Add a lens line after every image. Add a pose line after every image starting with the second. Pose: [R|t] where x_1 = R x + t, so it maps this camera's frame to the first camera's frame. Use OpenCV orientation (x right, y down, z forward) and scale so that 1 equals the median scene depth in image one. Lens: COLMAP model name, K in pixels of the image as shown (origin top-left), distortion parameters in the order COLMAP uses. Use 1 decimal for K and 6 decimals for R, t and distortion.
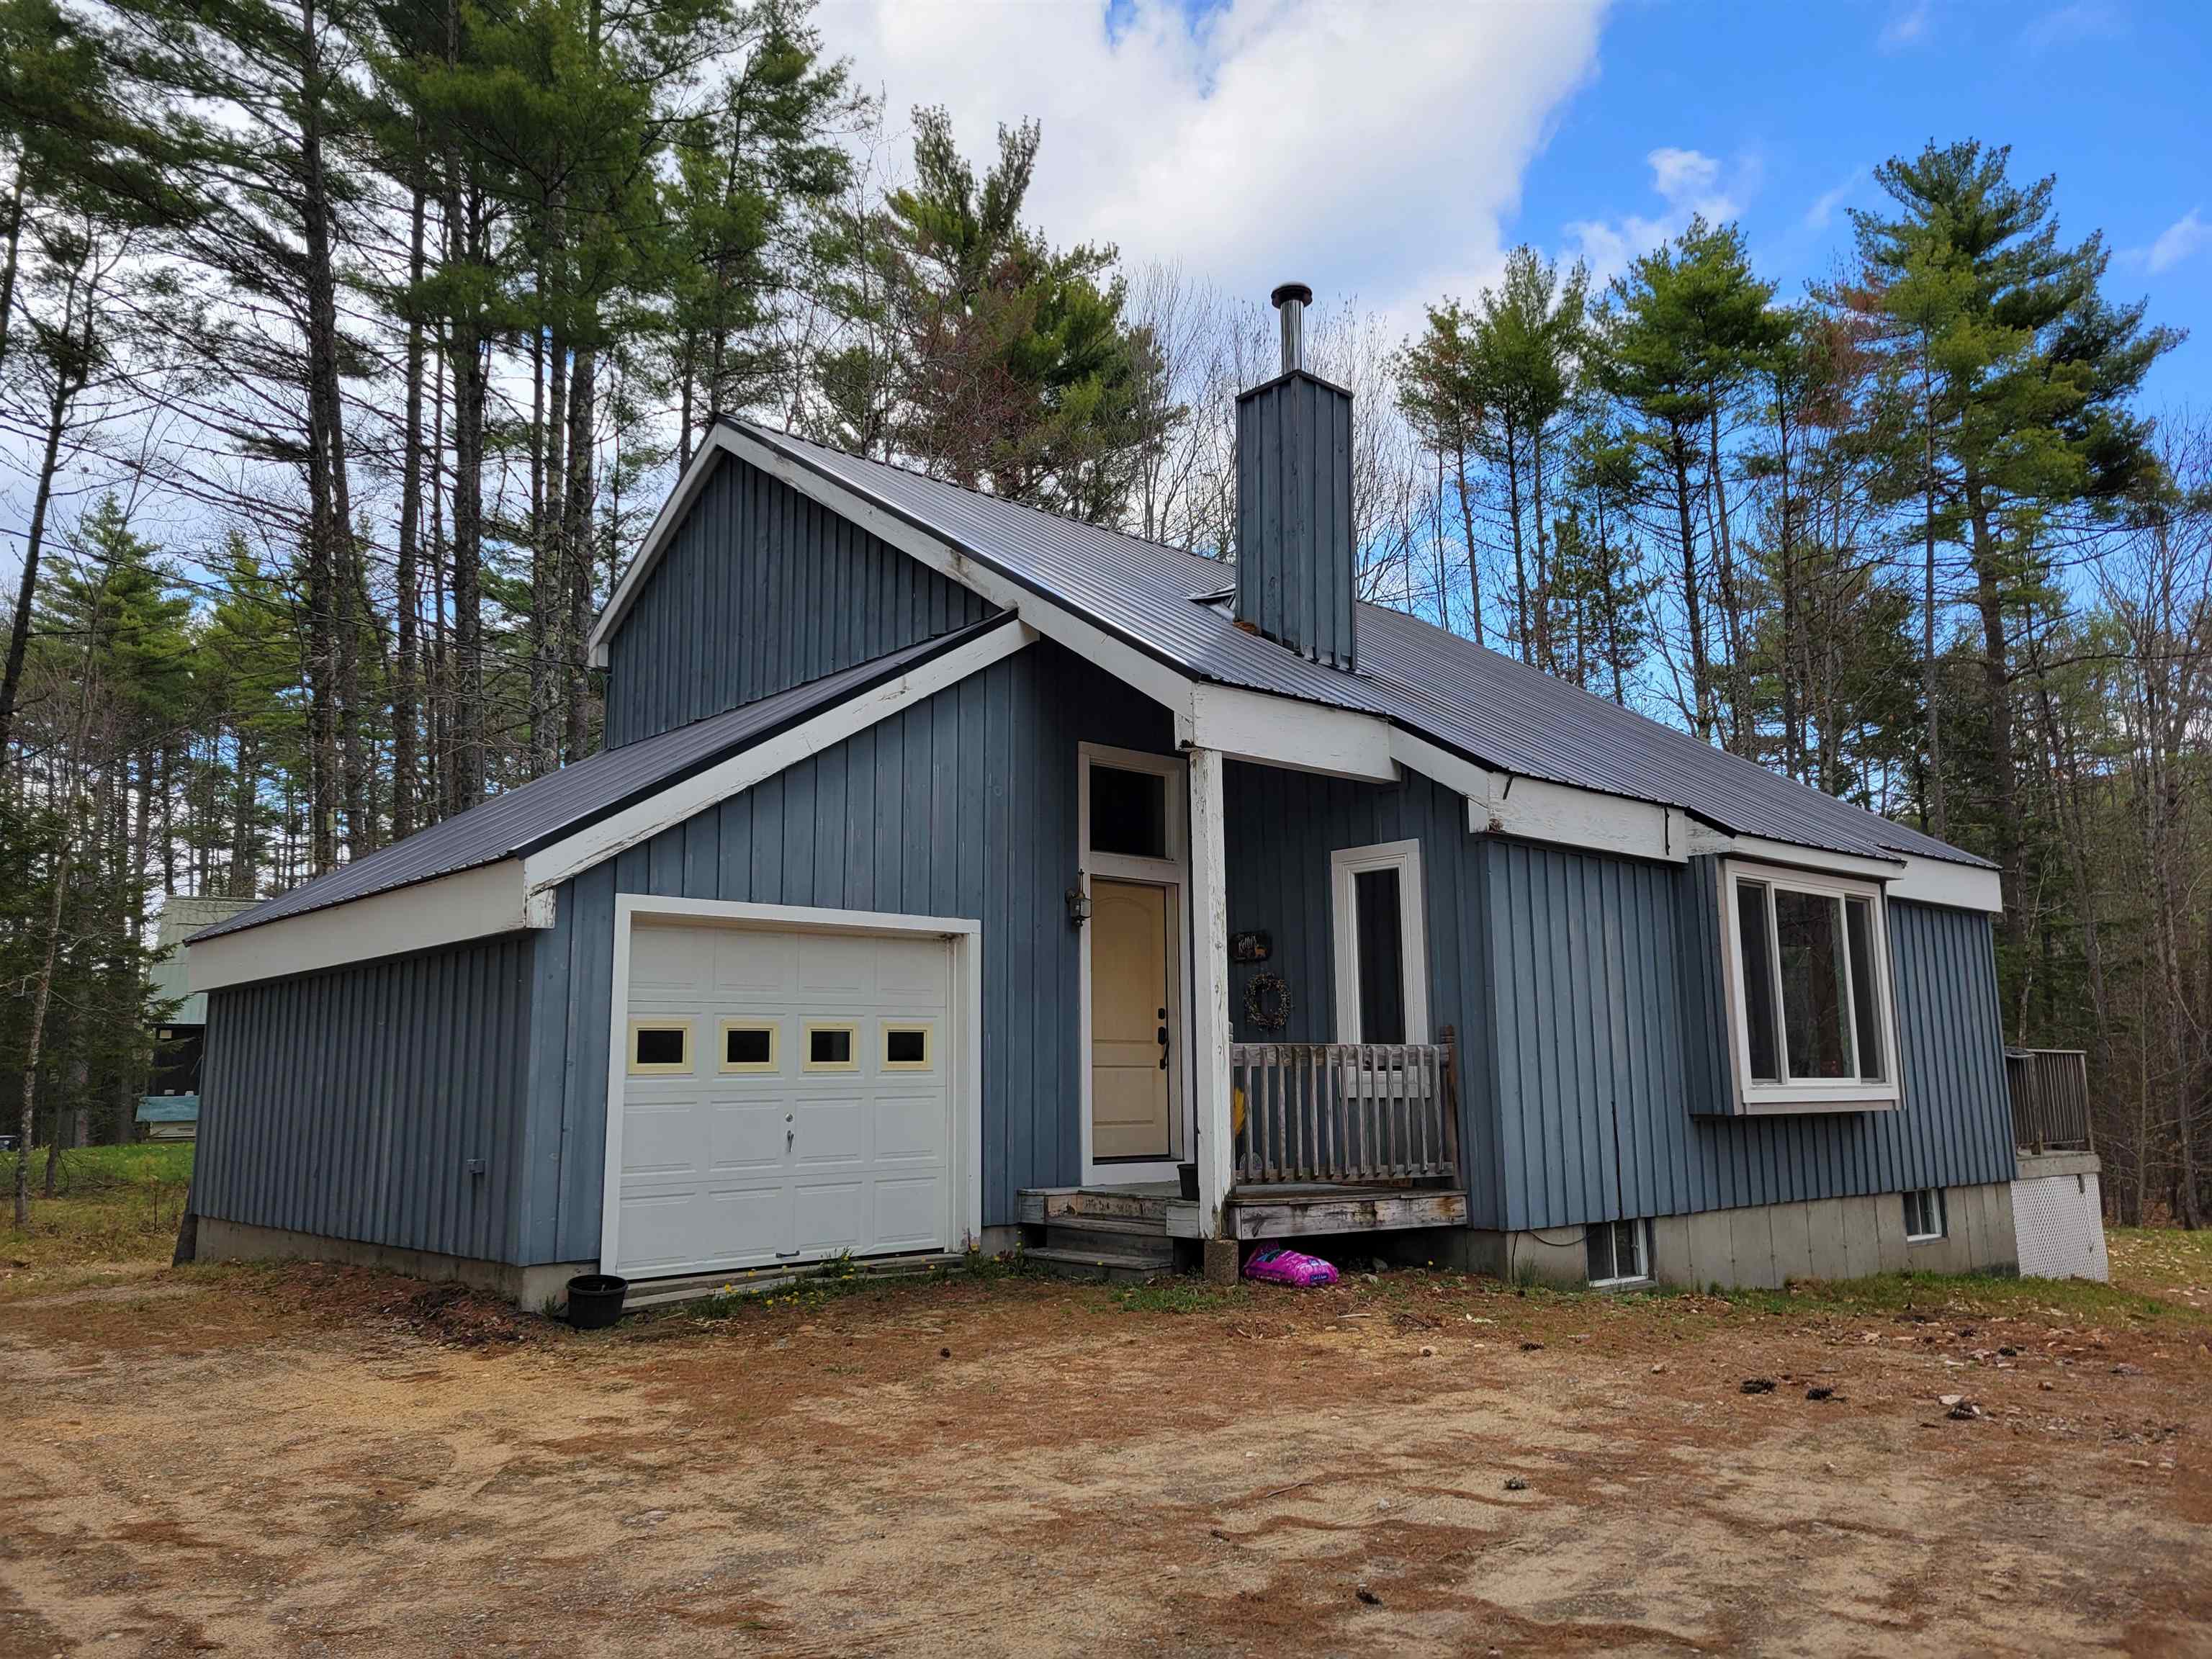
lens RADIAL K [[1641.1, 0, 1093.6], [0, 1641.1, 817.4], [0, 0, 1]] dist [0.057299, -0.000782]
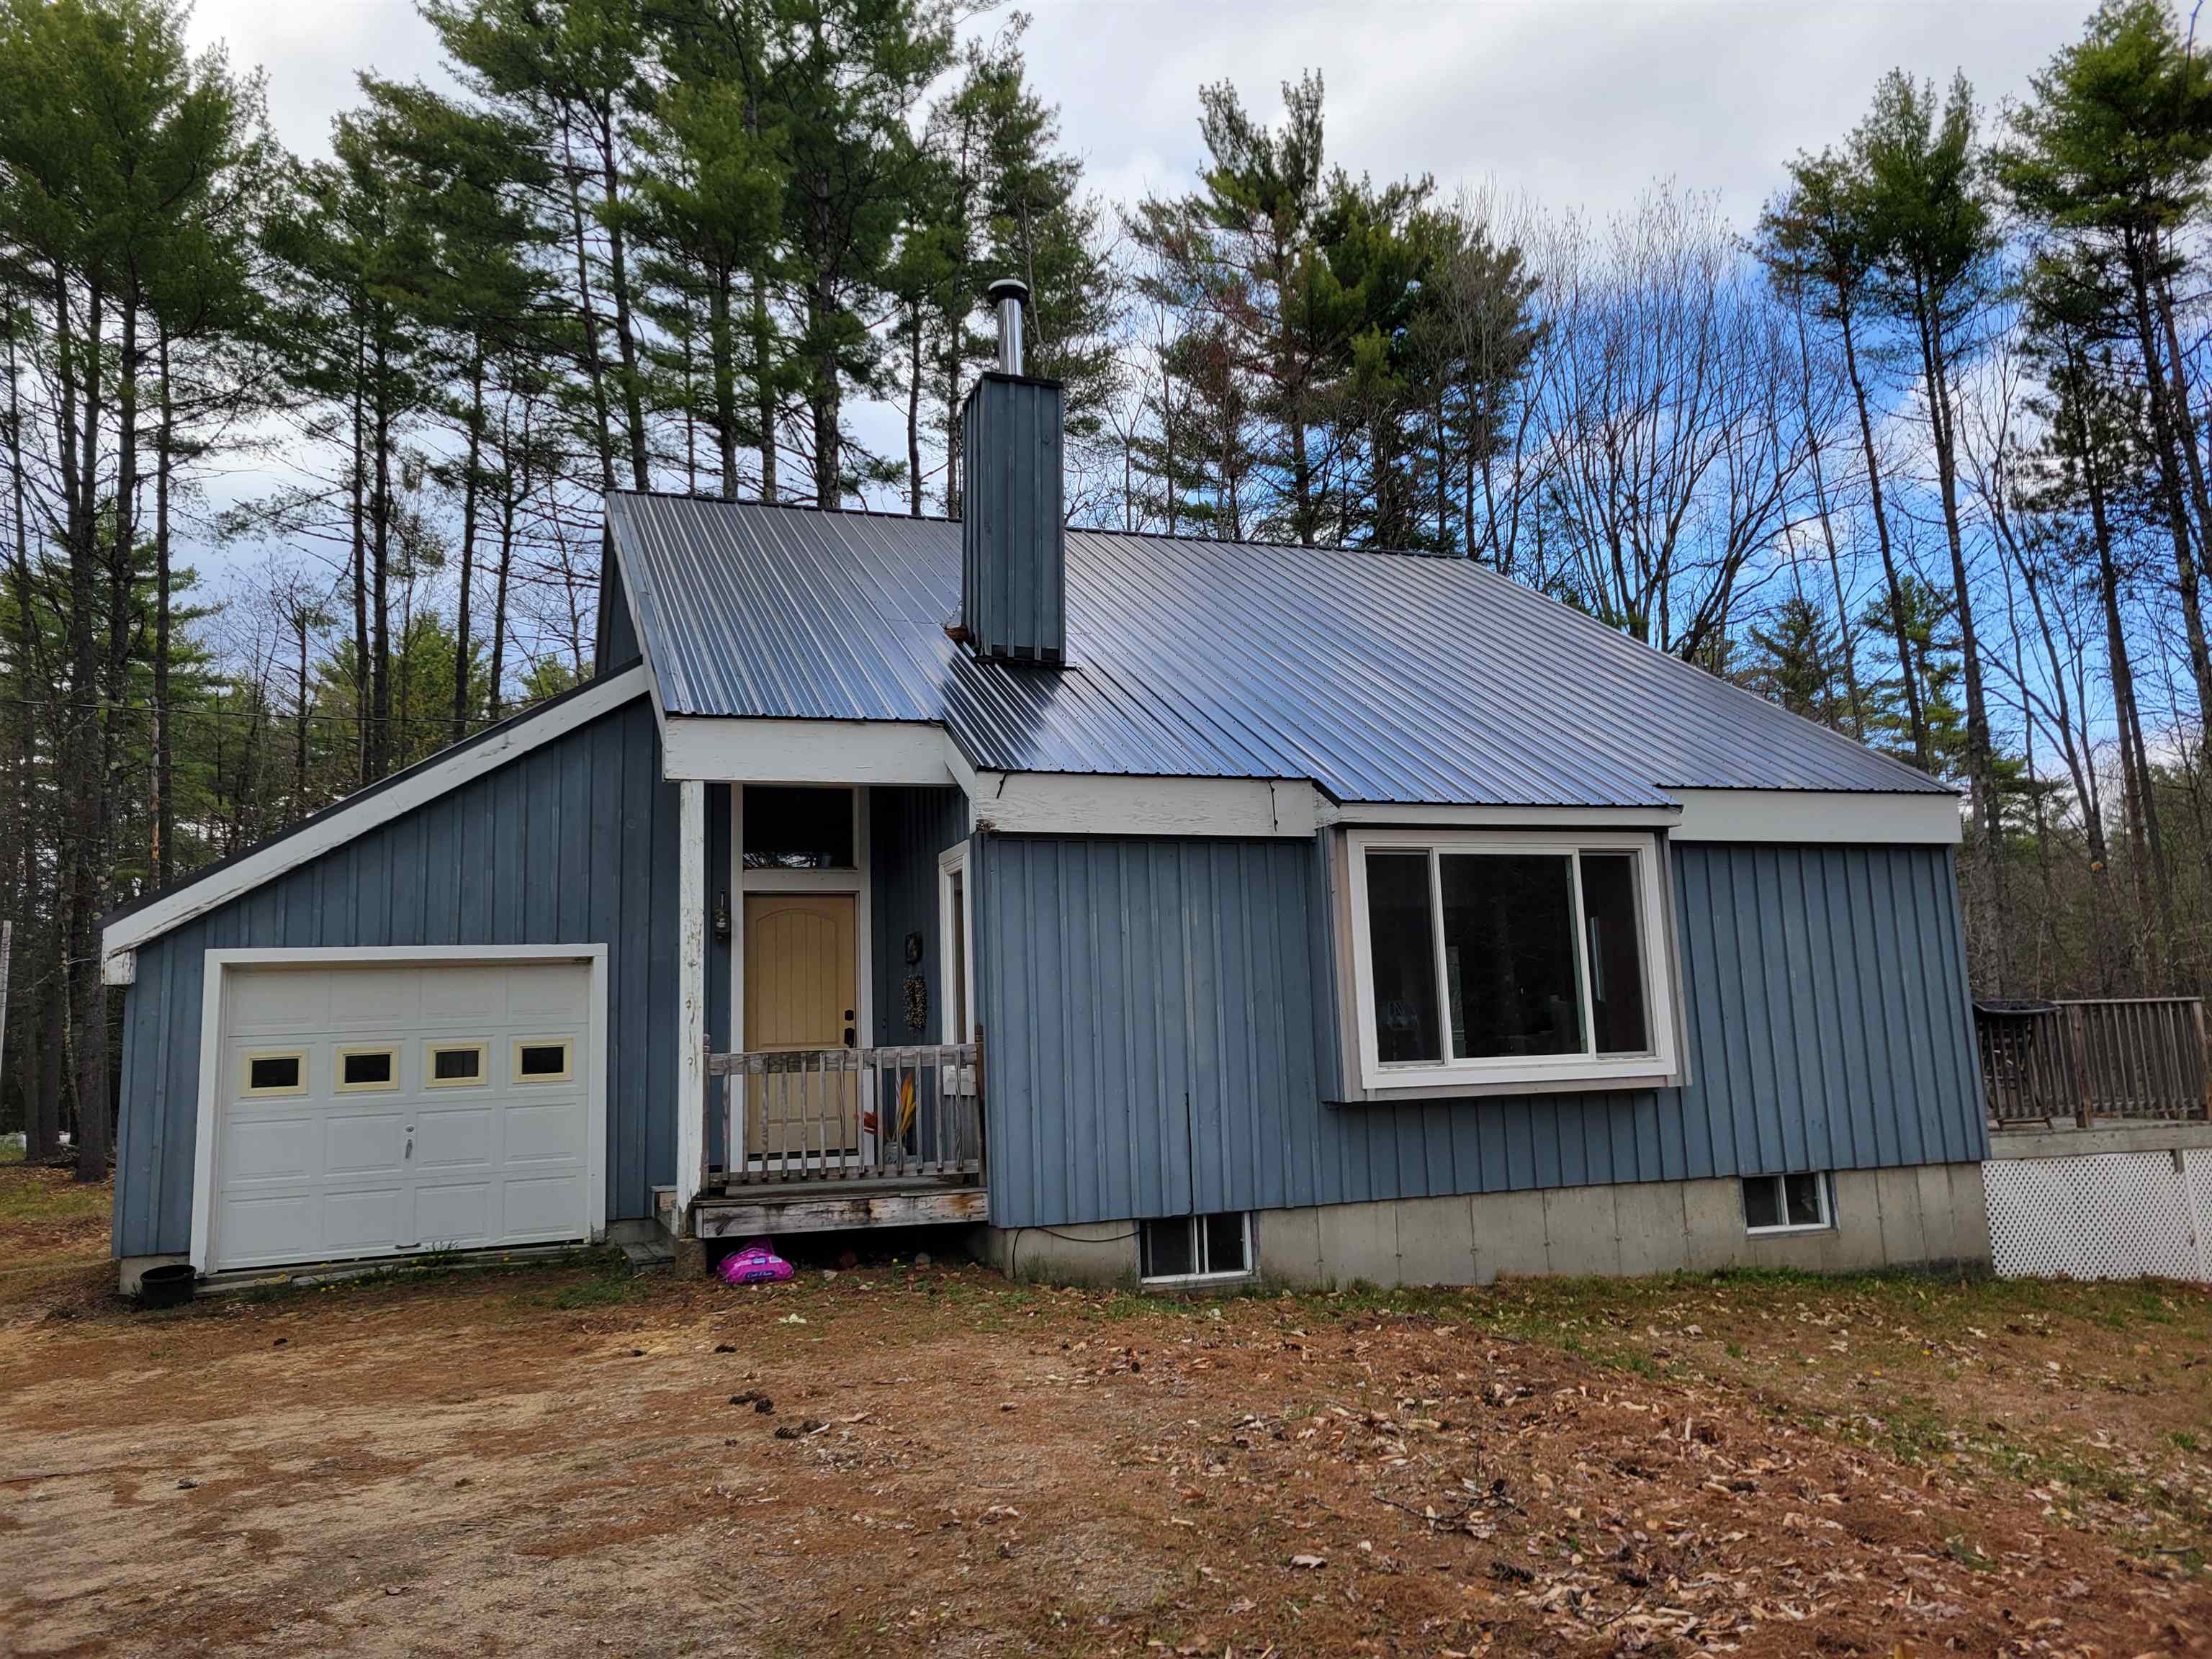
lens RADIAL K [[1651.5, 0, 1106.5], [0, 1651.5, 791.9], [0, 0, 1]] dist [0.054346, -0.001674]
pose [[0.930016, -0.083553, -0.357896, 0.653722], [0.087587, 0.996145, -0.004956, -0.003793], [0.356931, -0.026738, 0.933748, 0.081121]]
